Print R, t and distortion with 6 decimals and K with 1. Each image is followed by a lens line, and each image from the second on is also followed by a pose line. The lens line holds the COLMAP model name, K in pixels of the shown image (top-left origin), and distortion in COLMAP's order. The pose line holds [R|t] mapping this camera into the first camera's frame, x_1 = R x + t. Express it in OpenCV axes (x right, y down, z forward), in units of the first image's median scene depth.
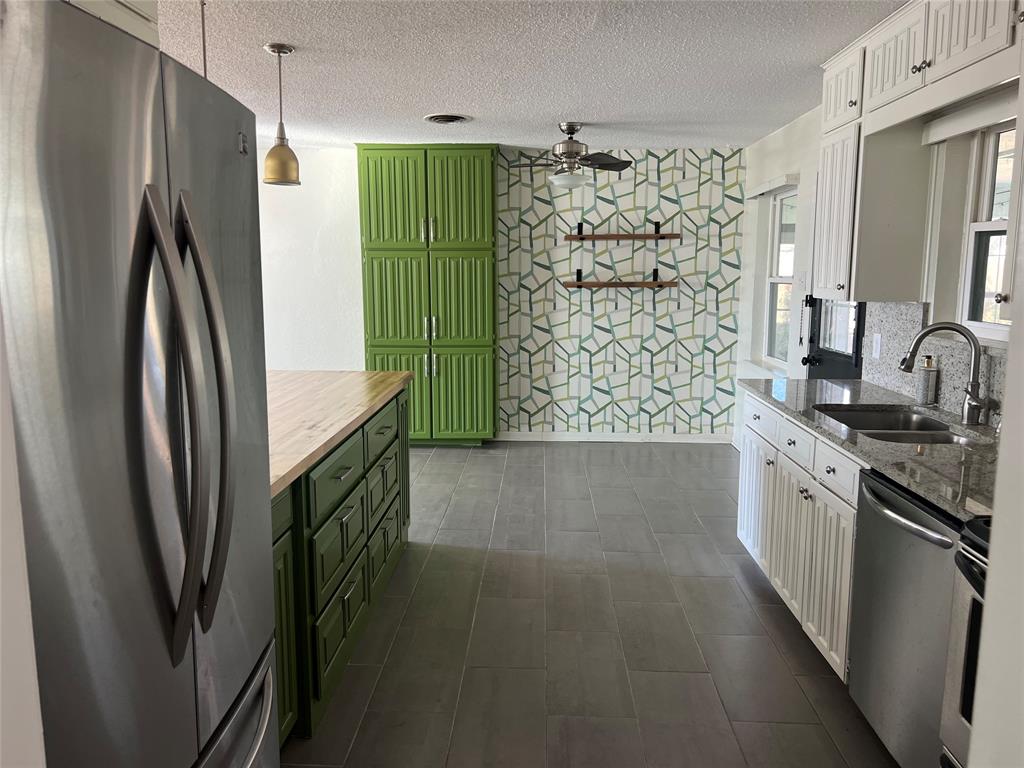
lens RADIAL K [[768.5, 0, 510.8], [0, 768.5, 384.7], [0, 0, 1]] dist [0.039087, -0.059109]
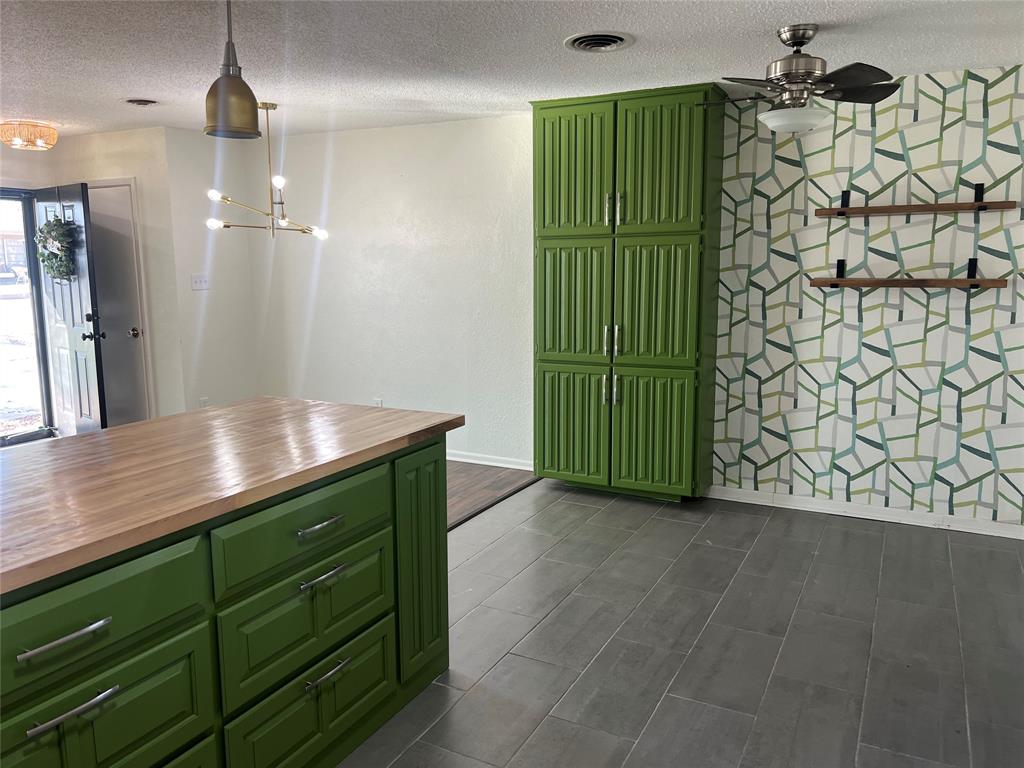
lens RADIAL K [[768.5, 0, 509.6], [0, 768.5, 375.8], [0, 0, 1]] dist [0.039087, -0.059109]
pose [[0.902735, 0.056240, -0.426505, 0.121544], [-0.058526, 0.998256, 0.007758, -0.037398], [0.426197, 0.017958, 0.904452, 0.269306]]
